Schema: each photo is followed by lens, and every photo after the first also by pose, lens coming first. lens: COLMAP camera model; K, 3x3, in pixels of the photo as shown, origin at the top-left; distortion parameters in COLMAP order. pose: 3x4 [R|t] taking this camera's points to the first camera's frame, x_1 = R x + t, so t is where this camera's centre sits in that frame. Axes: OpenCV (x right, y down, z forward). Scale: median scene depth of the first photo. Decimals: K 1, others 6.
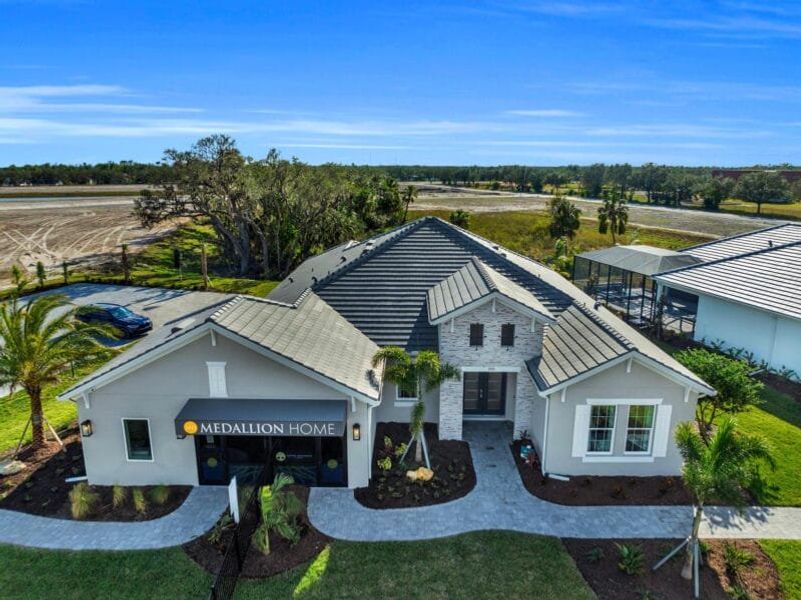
lens RADIAL K [[571.8, 0, 400.5], [0, 571.8, 300.0], [0, 0, 1]] dist [-0.037891, -0.002260]
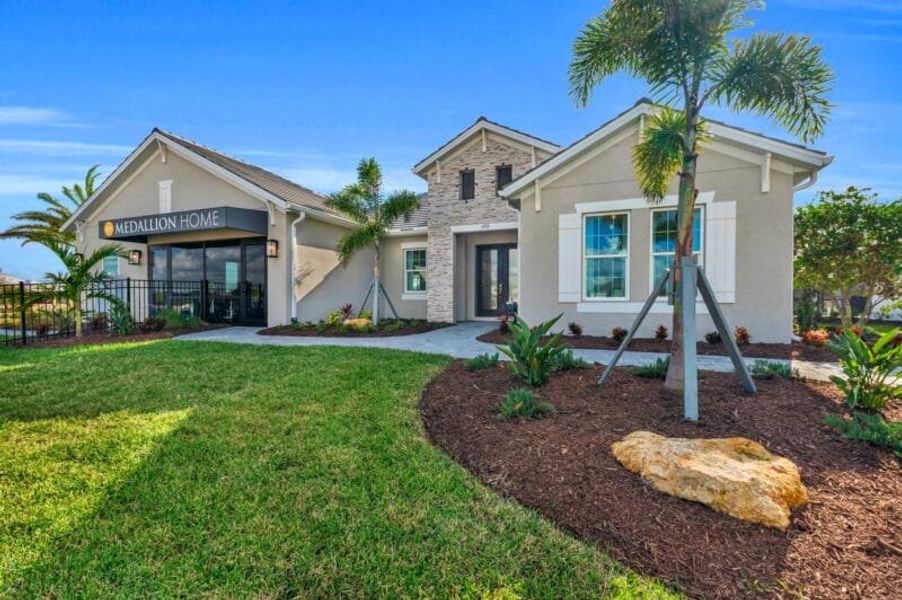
lens RADIAL K [[397.0, 0, 451.0], [0, 397.0, 300.0], [0, 0, 1]] dist [-0.001190, -0.000052]
pose [[0.933560, 0.007931, -0.358332, 0.345223], [-0.085393, 0.975888, -0.200874, 0.370384], [0.348099, 0.218127, 0.911728, 0.546601]]
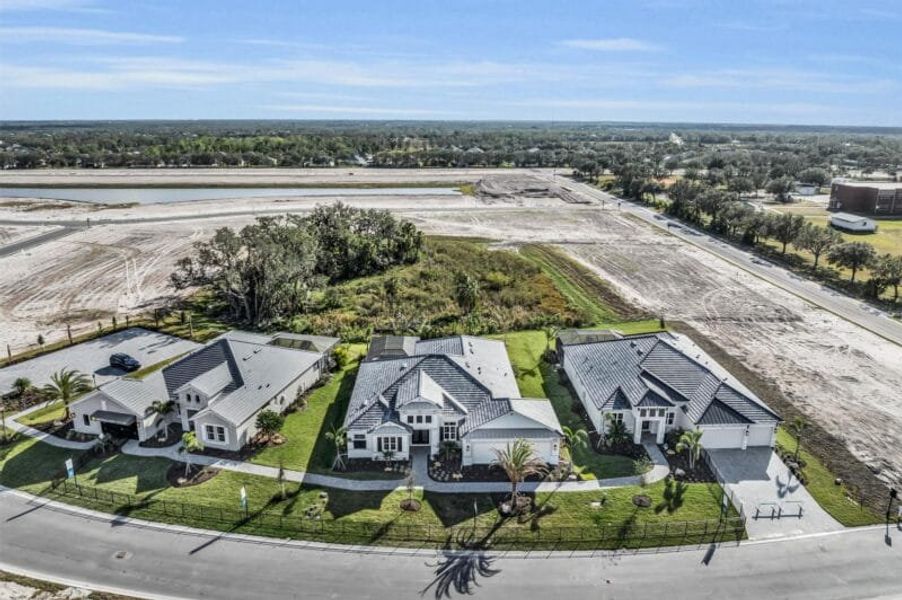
lens RADIAL K [[636.6, 0, 451.0], [0, 636.6, 300.0], [0, 0, 1]] dist [-0.034330, -0.003064]
pose [[0.974443, 0.066188, -0.214663, 2.369133], [-0.055636, 0.996944, 0.054836, -0.779648], [0.217636, -0.041492, 0.975148, -2.122486]]
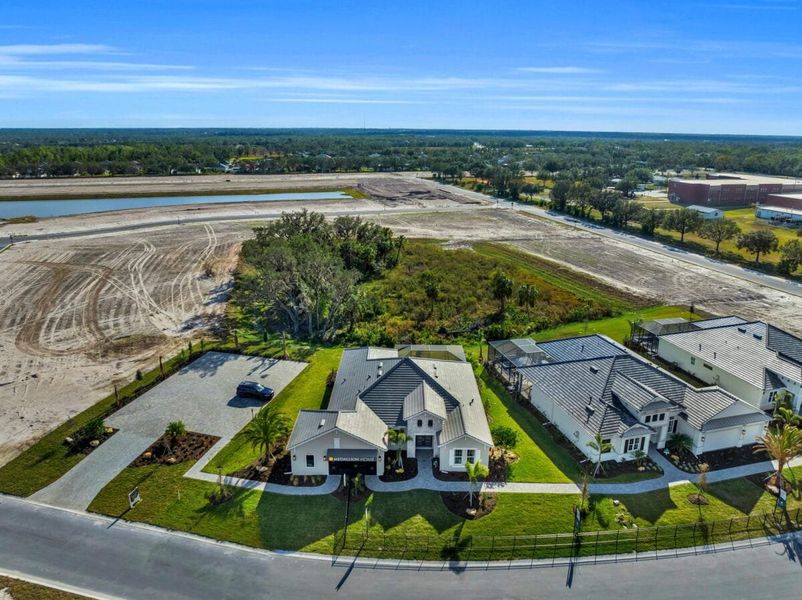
lens RADIAL K [[572.5, 0, 401.0], [0, 572.5, 300.0], [0, 0, 1]] dist [-0.037891, -0.002260]
pose [[0.999909, 0.004118, 0.012852, -0.001723], [-0.004942, 0.997886, 0.064798, -0.817008], [-0.012558, -0.064856, 0.997816, -2.021955]]
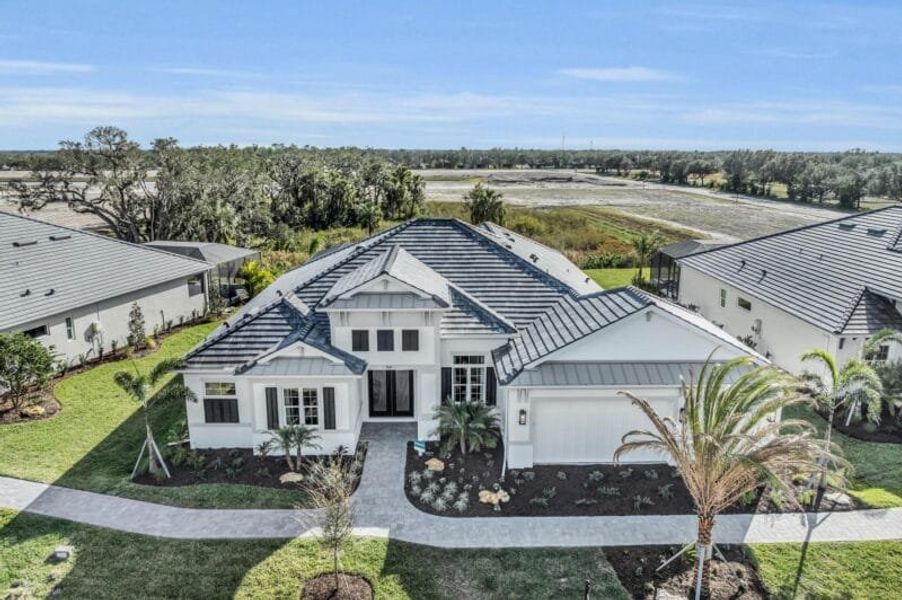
lens RADIAL K [[659.8, 0, 451.0], [0, 659.8, 300.0], [0, 0, 1]] dist [-0.046327, 0.001161]
pose [[0.972547, 0.052427, -0.226722, 1.918676], [-0.053879, 0.998547, -0.000215, -0.020448], [0.226381, 0.012425, 0.973959, -0.051031]]
